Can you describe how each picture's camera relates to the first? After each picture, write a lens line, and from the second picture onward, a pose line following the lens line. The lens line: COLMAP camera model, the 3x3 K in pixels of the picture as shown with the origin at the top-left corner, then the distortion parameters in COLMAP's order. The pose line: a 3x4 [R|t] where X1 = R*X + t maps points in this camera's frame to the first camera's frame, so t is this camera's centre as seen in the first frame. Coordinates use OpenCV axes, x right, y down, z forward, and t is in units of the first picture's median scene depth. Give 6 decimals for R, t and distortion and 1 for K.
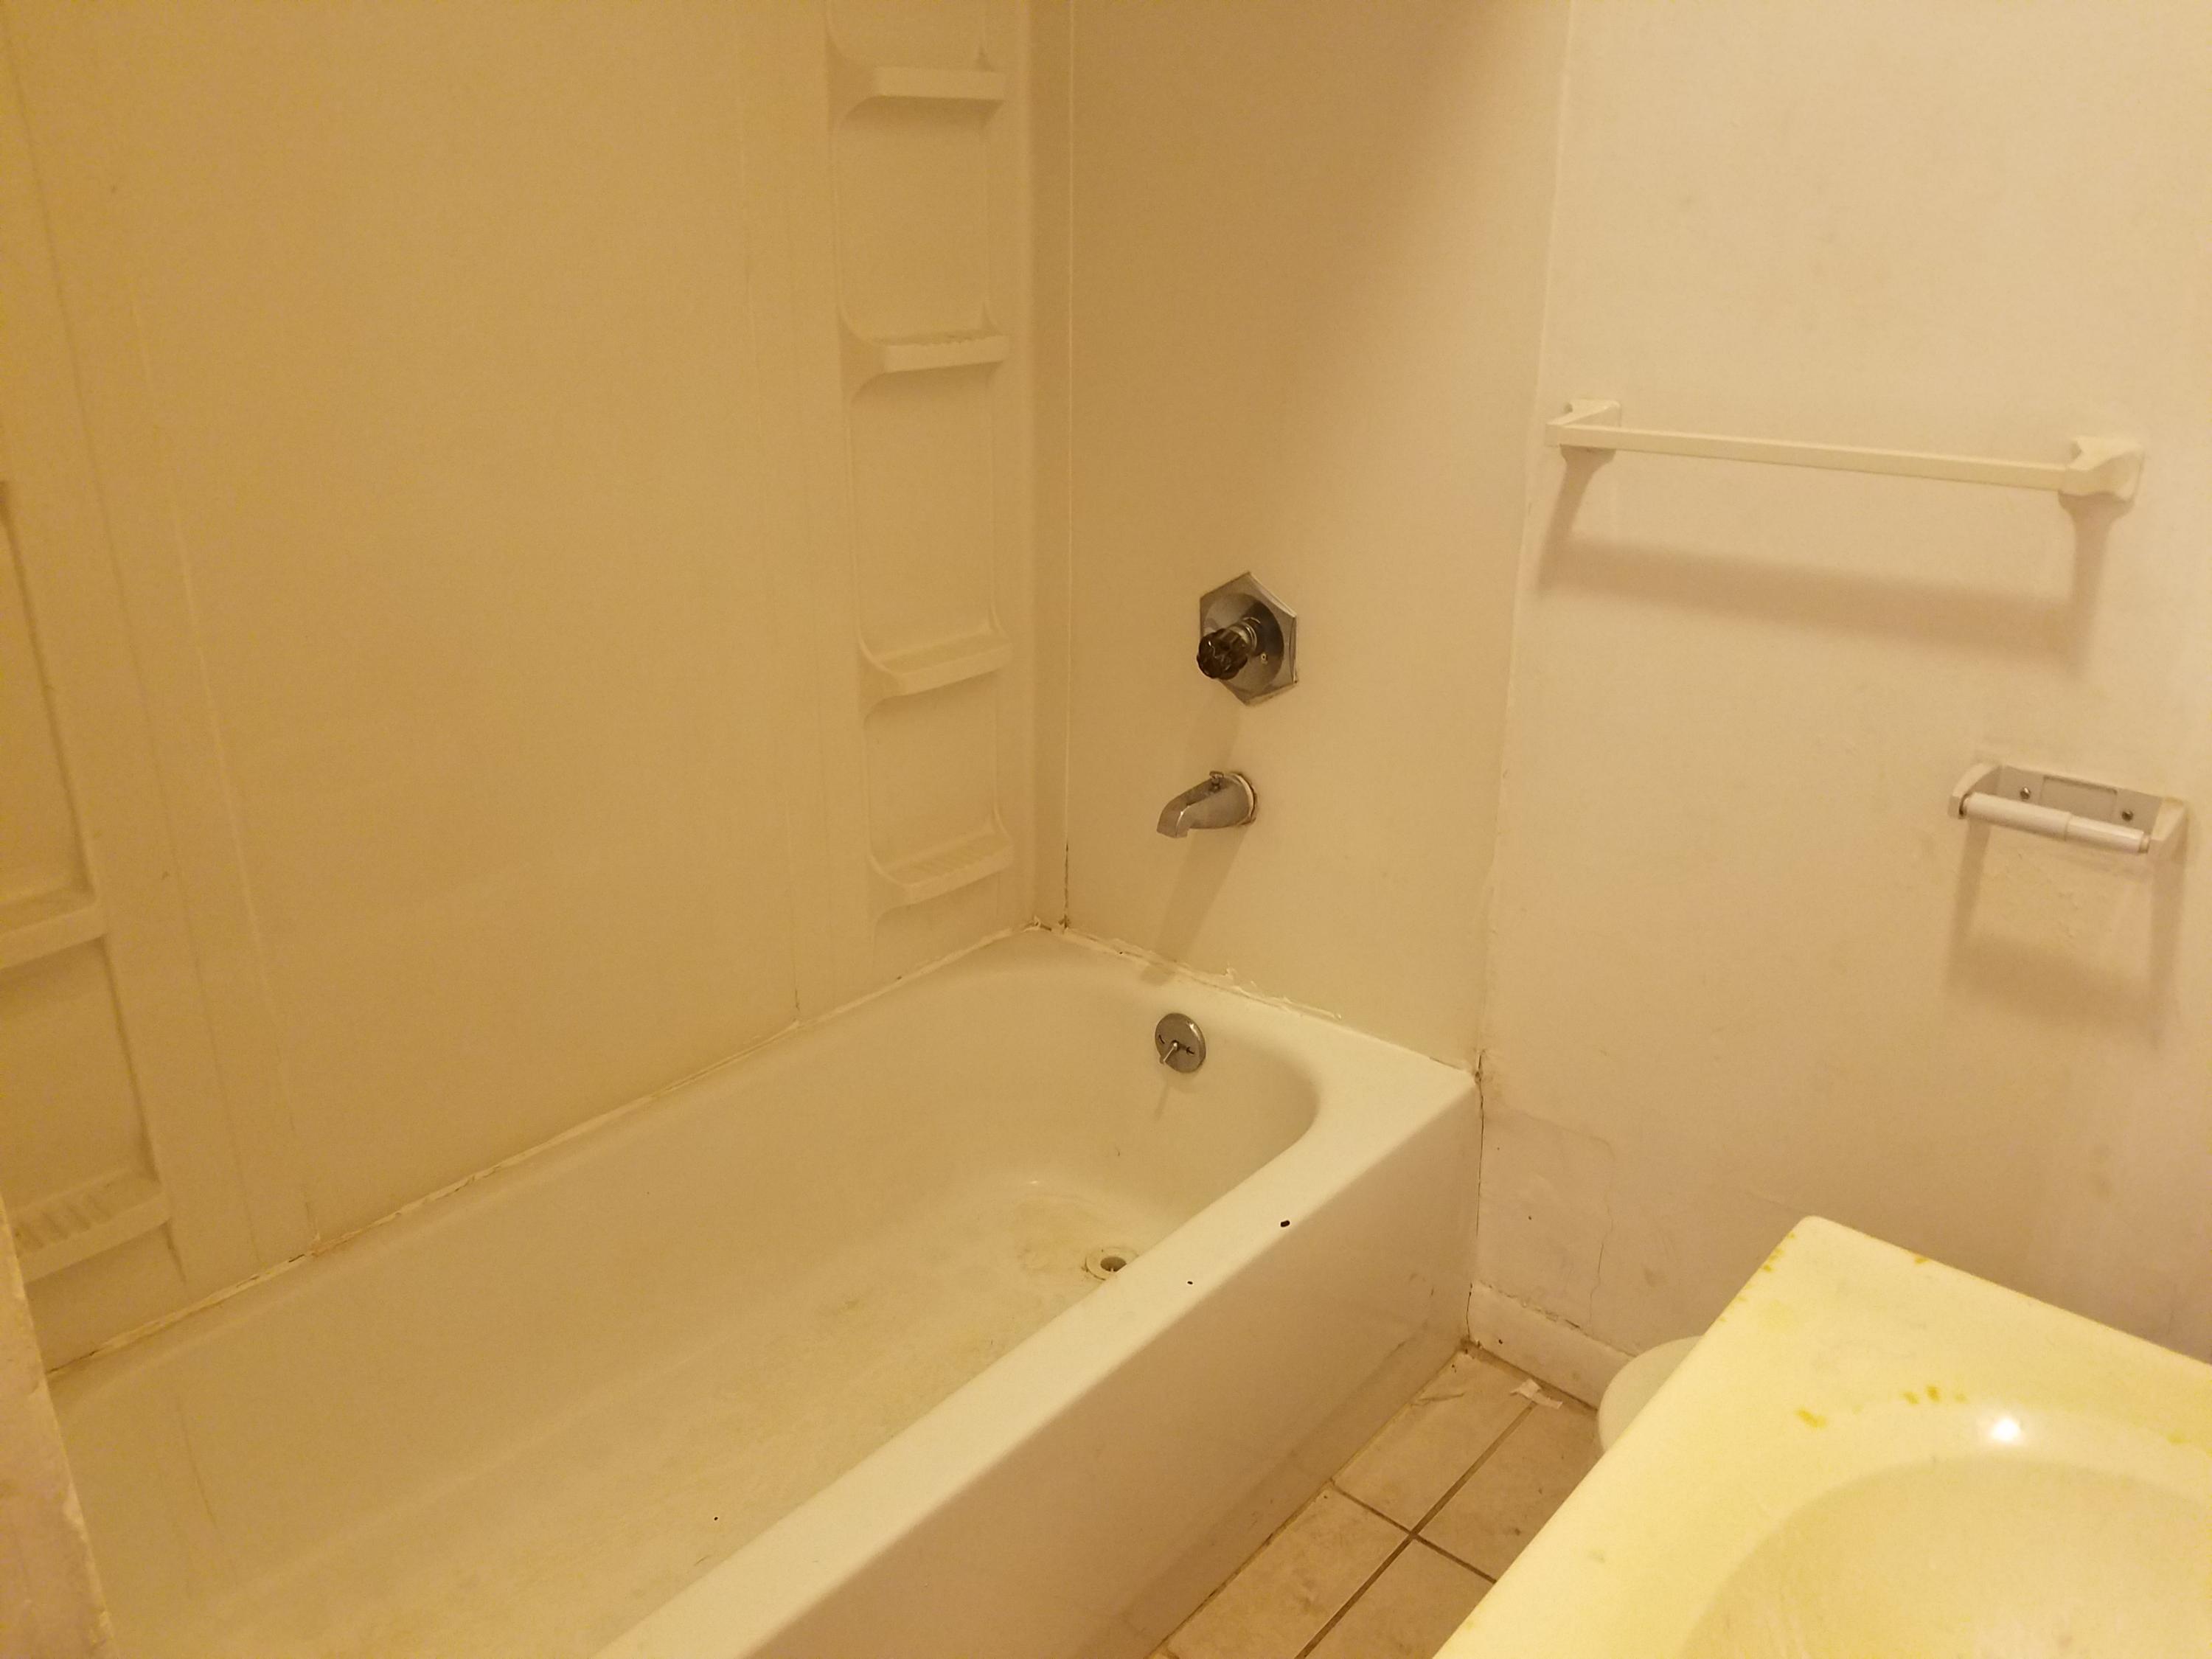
lens RADIAL K [[1654.9, 0, 1106.0], [0, 1654.9, 829.5], [0, 0, 1]] dist [0.267943, -0.500514]
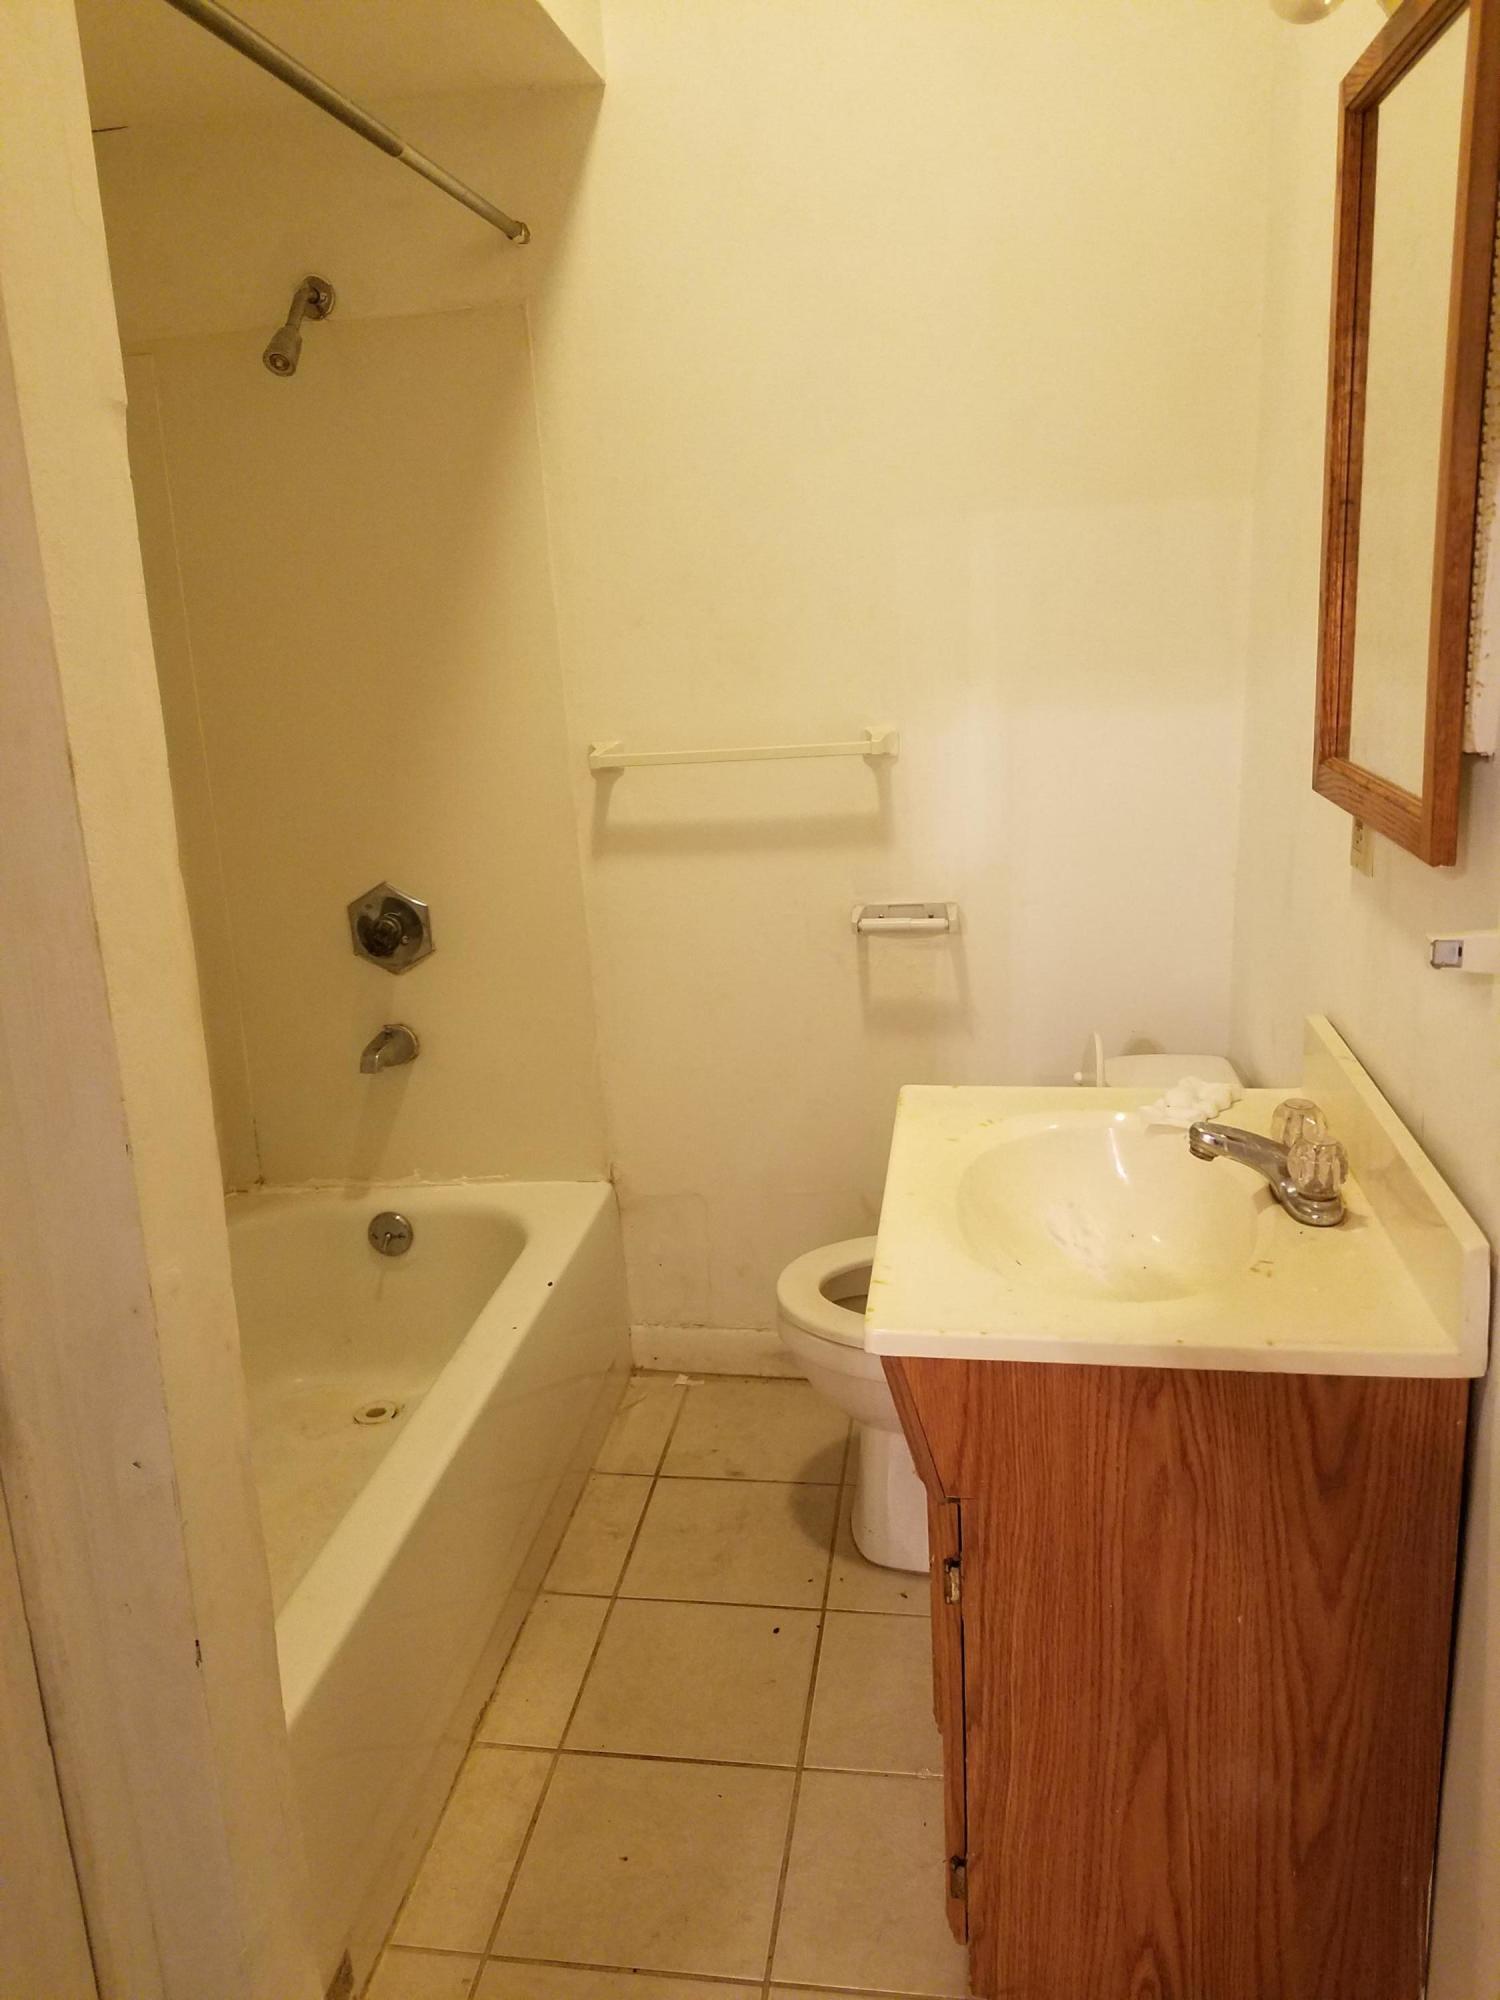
lens RADIAL K [[1525.3, 0, 736.2], [0, 1525.3, 986.3], [0, 0, 1]] dist [0.172308, -0.263686]
pose [[0.843945, -0.179910, 0.505360, -0.338942], [0.244514, 0.967539, -0.063888, 0.089457], [-0.477461, 0.177485, 0.860540, -0.259317]]
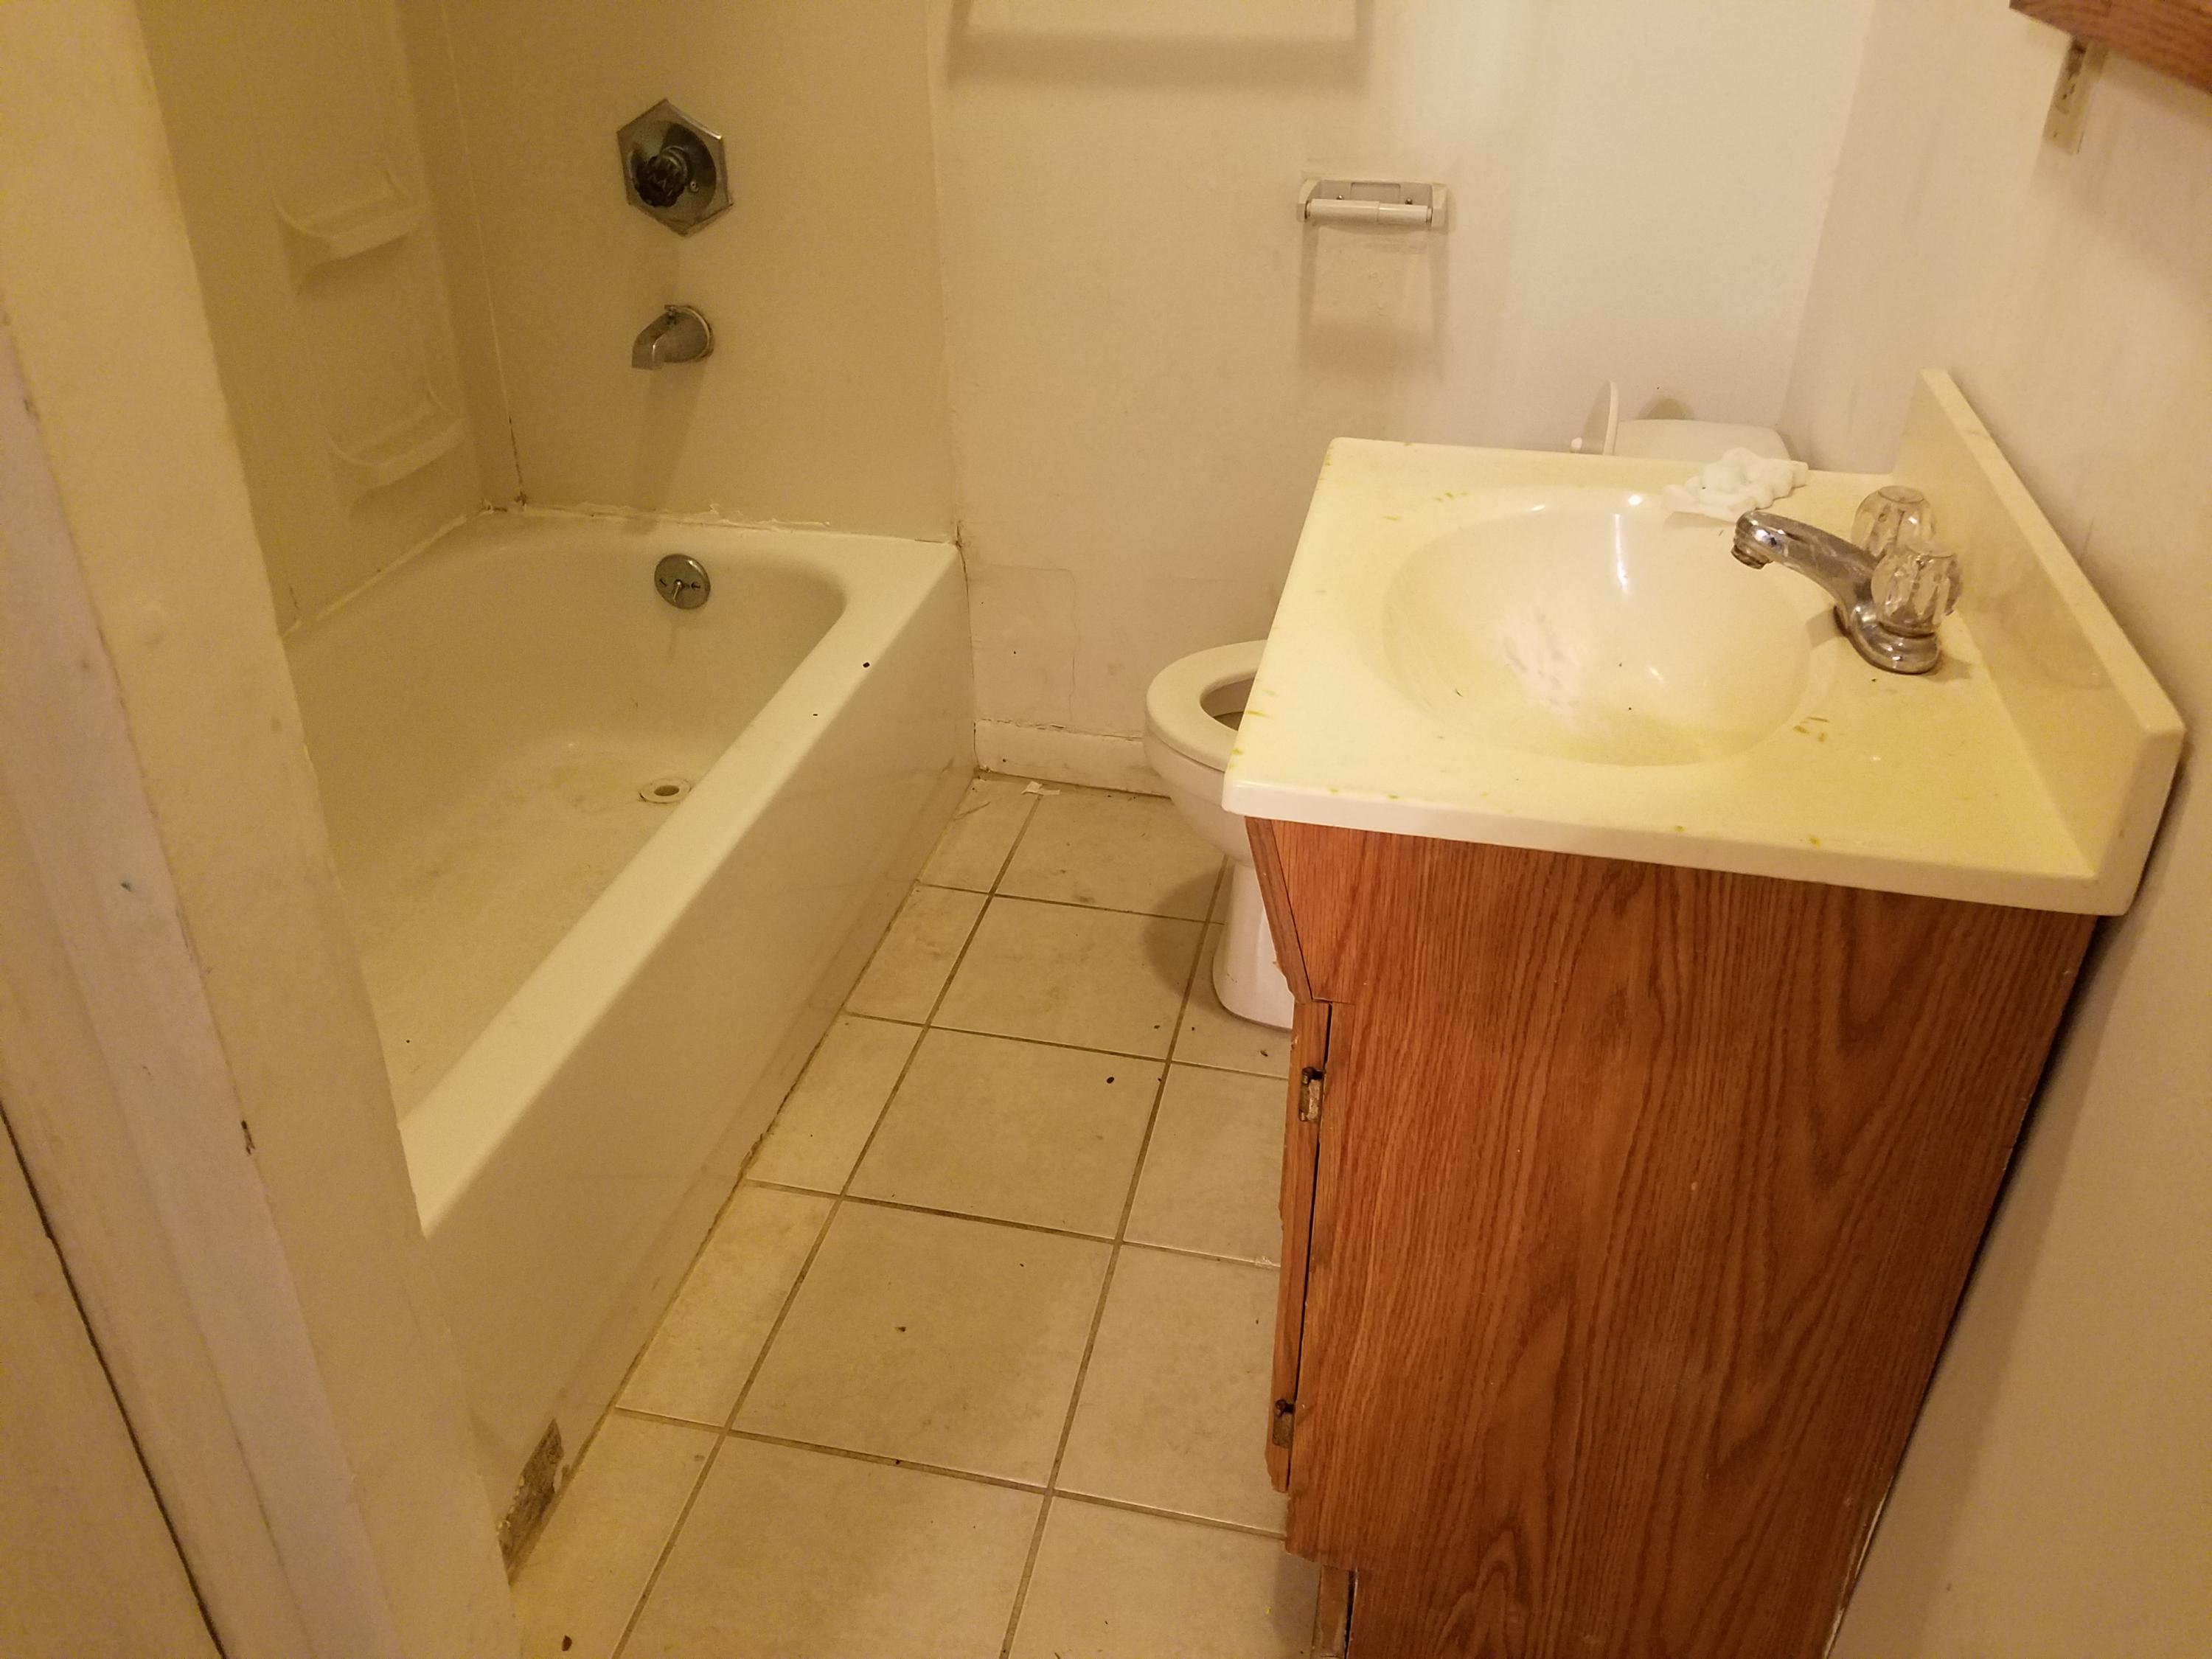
lens RADIAL K [[1677.9, 0, 1101.3], [0, 1677.9, 820.1], [0, 0, 1]] dist [0.276079, -0.622497]
pose [[0.875063, -0.242978, 0.418601, -0.236482], [0.170008, 0.964055, 0.204194, 0.105287], [-0.453169, -0.107517, 0.884917, -0.129323]]
